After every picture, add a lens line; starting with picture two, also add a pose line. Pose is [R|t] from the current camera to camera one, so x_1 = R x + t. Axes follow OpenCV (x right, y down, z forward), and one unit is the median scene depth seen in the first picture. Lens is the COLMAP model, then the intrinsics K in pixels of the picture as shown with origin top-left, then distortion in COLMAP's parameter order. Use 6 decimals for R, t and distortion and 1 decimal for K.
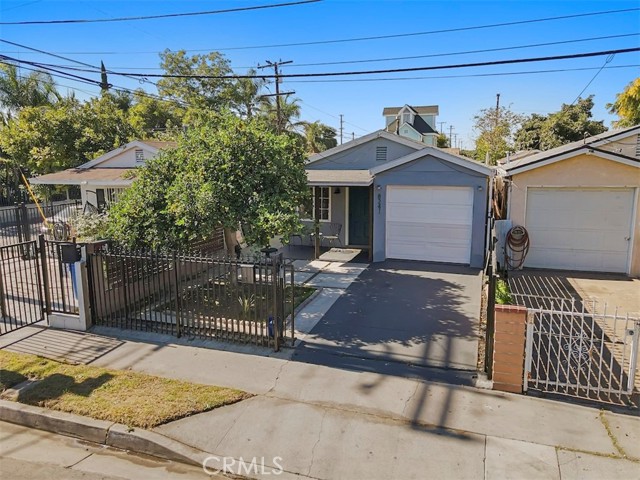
lens RADIAL K [[468.1, 0, 320.0], [0, 468.1, 240.0], [0, 0, 1]] dist [0.009692, -0.001734]
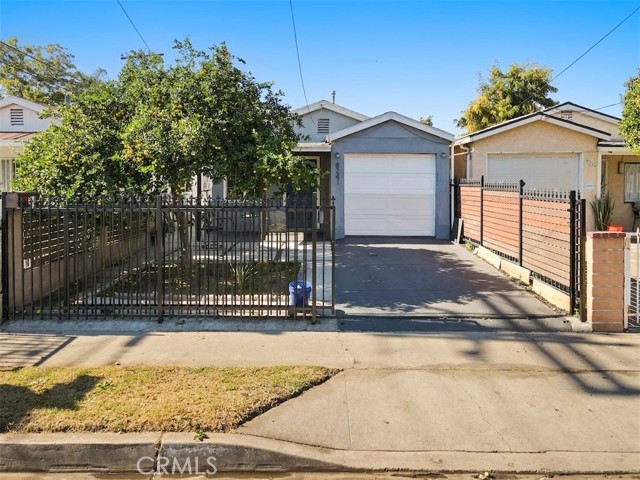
lens RADIAL K [[485.2, 0, 319.5], [0, 485.2, 187.3], [0, 0, 1]] dist [0.004787, 0.001472]
pose [[0.945793, 0.004522, 0.324739, -0.277184], [0.046179, 0.987871, -0.148253, 0.112958], [-0.321471, 0.155213, 0.934112, 0.193454]]
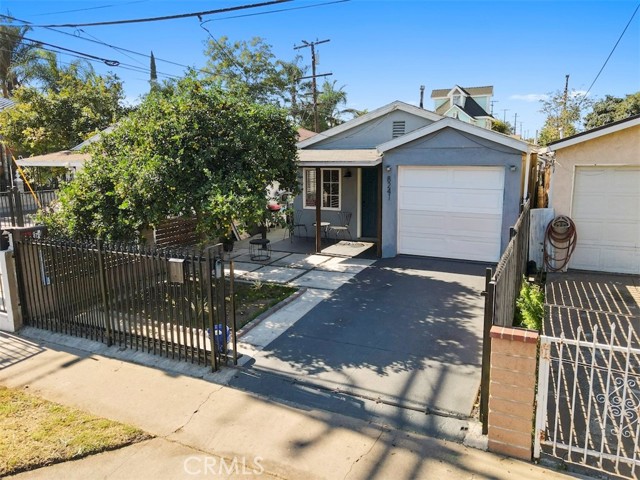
lens RADIAL K [[473.2, 0, 320.0], [0, 473.2, 240.0], [0, 0, 1]] dist [0.009721, 0.006051]
pose [[0.992962, 0.017263, -0.117169, 0.139156], [-0.015459, 0.999748, 0.016290, 0.003647], [0.117421, -0.014364, 0.992978, 0.200414]]
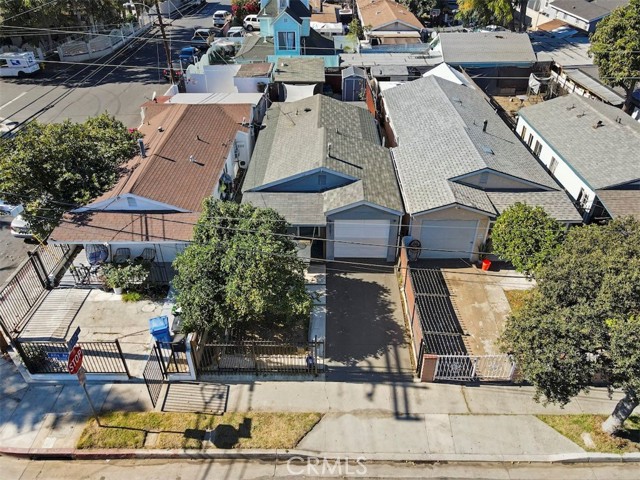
lens RADIAL K [[468.1, 0, 320.0], [0, 468.1, 240.0], [0, 0, 1]] dist [0.009692, -0.001734]
pose [[0.947713, -0.180208, 0.263372, -0.401736], [0.051561, 0.900924, 0.430904, -0.917573], [-0.314930, -0.394793, 0.863109, -0.386495]]
